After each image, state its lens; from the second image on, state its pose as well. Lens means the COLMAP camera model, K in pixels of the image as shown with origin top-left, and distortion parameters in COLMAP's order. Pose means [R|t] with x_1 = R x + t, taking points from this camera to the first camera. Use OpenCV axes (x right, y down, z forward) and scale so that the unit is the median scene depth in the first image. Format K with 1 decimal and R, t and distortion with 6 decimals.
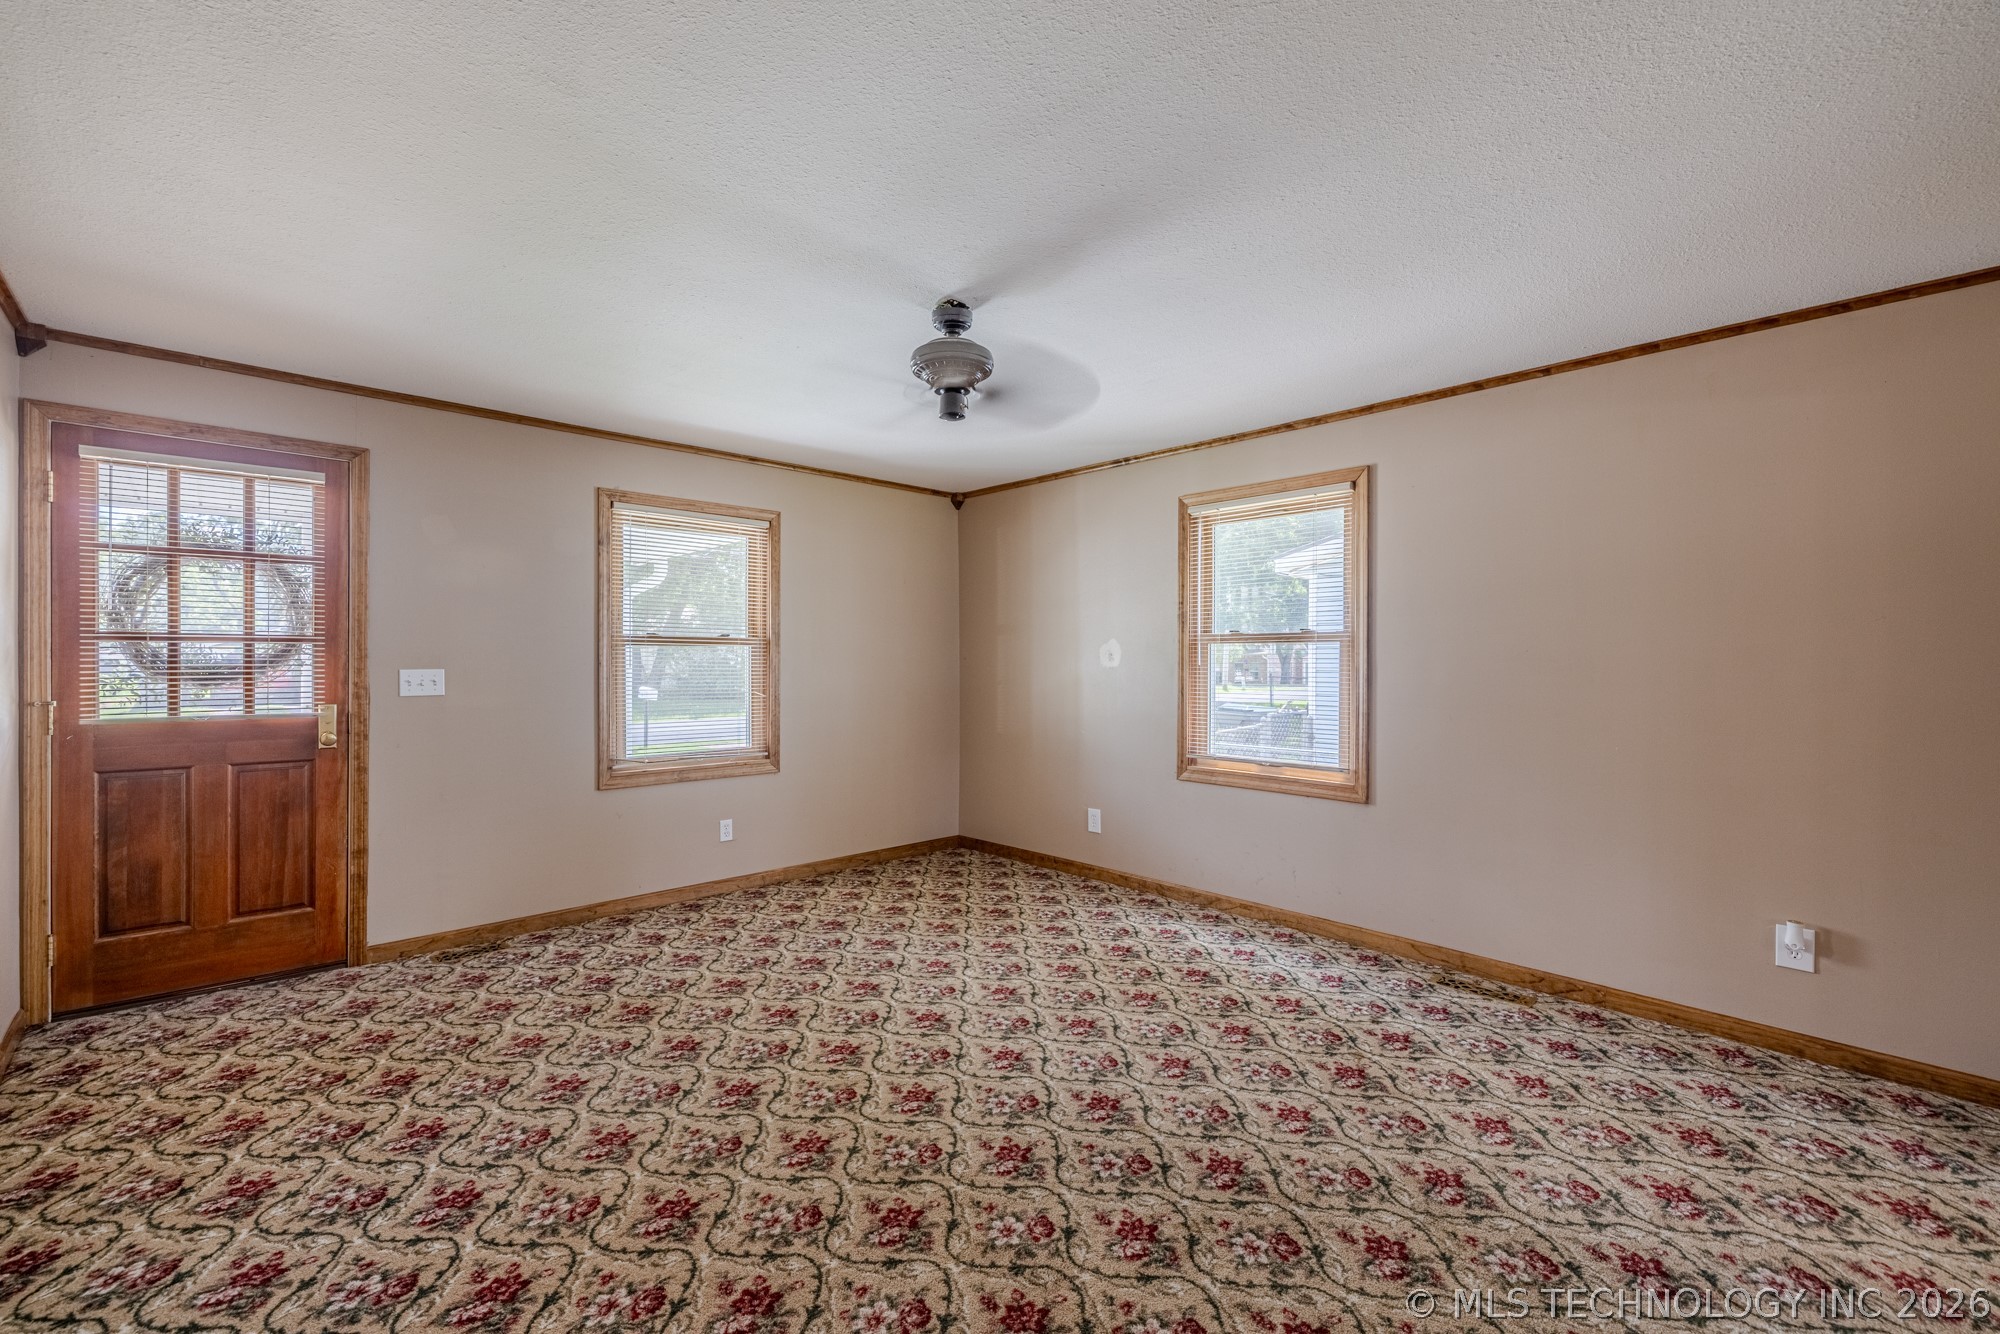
lens RADIAL K [[841.3, 0, 997.6], [0, 841.3, 666.5], [0, 0, 1]] dist [0.000003, 0.000831]
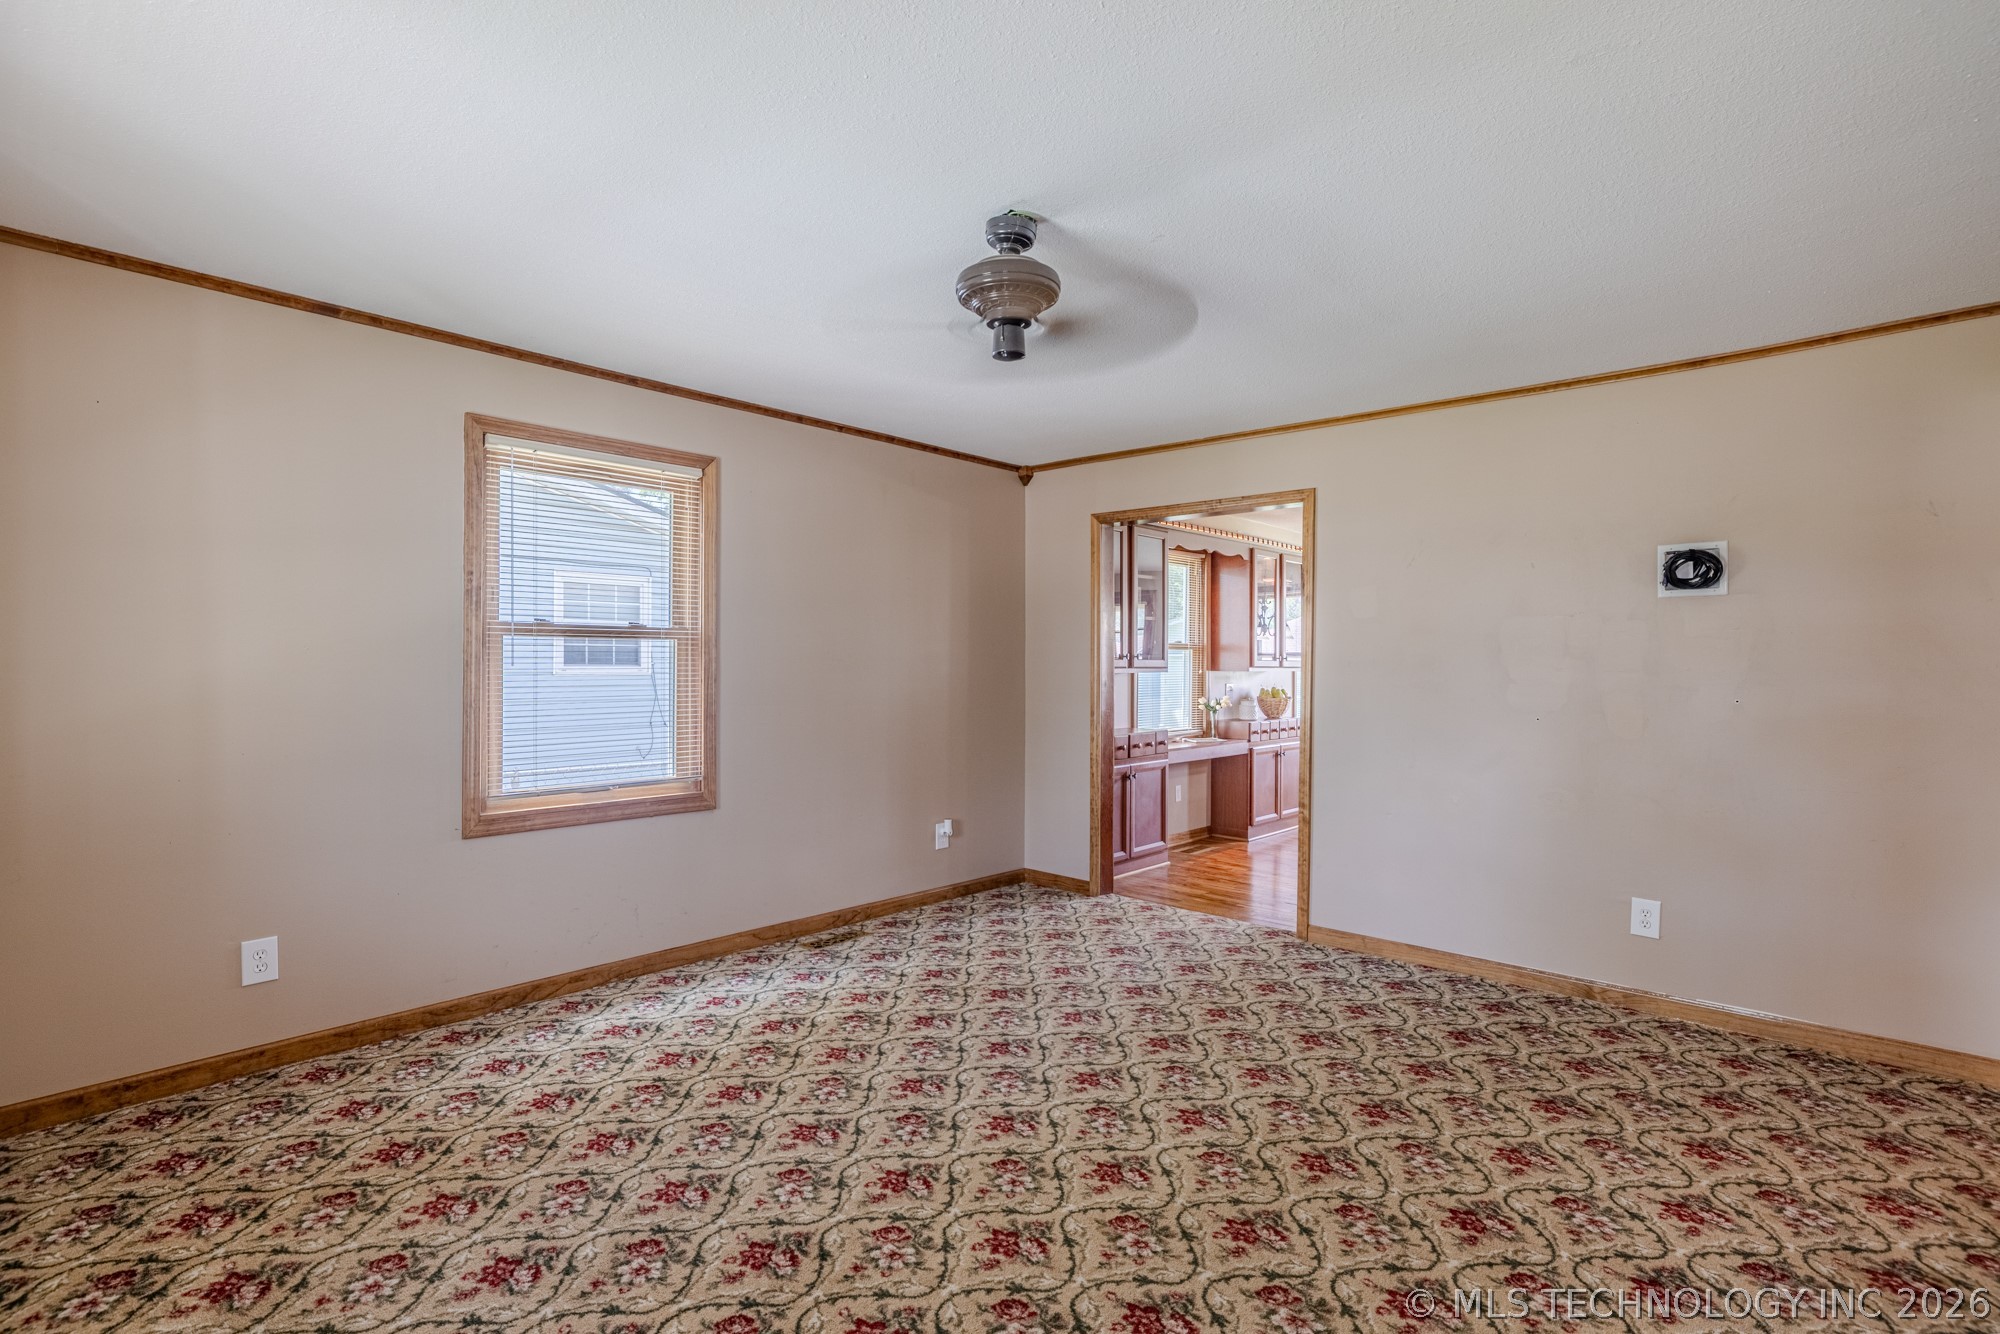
lens RADIAL K [[967.4, 0, 998.8], [0, 967.4, 605.9], [0, 0, 1]] dist [-0.018818, 0.006788]
pose [[-0.080802, 0.048091, 0.995569, -0.780483], [-0.000019, 0.998835, -0.048250, -0.015688], [-0.996730, -0.003918, -0.080707, 0.851121]]
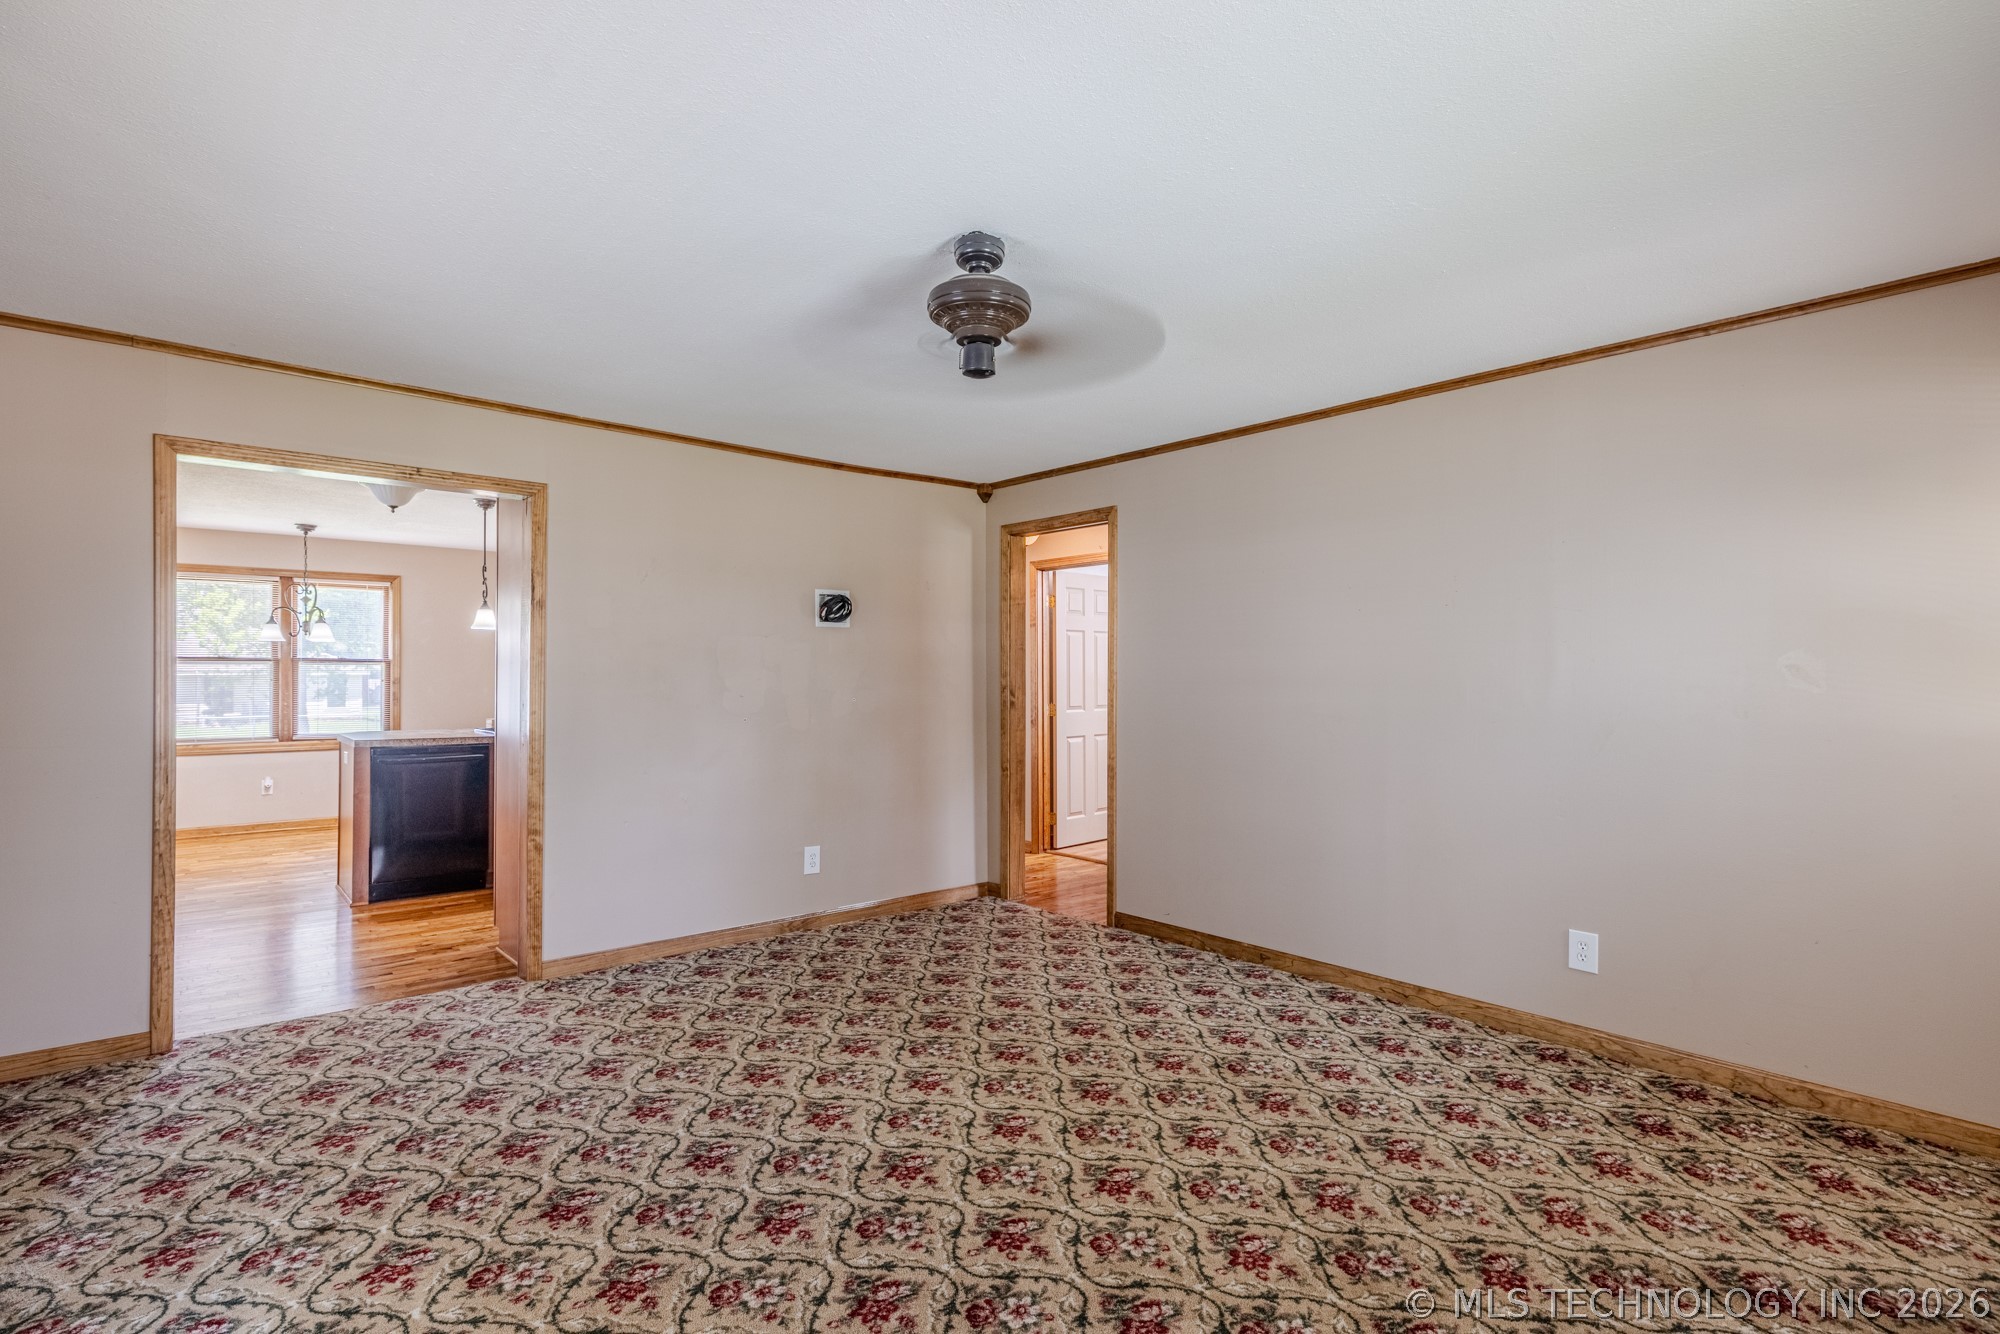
lens RADIAL K [[967.4, 0, 993.7], [0, 967.4, 646.5], [0, 0, 1]] dist [-0.018818, 0.006788]
pose [[-0.999297, -0.006553, 0.036918, -0.080773], [-0.007337, 0.999750, -0.021132, -0.015479], [-0.036770, -0.021388, -0.999095, 1.509604]]
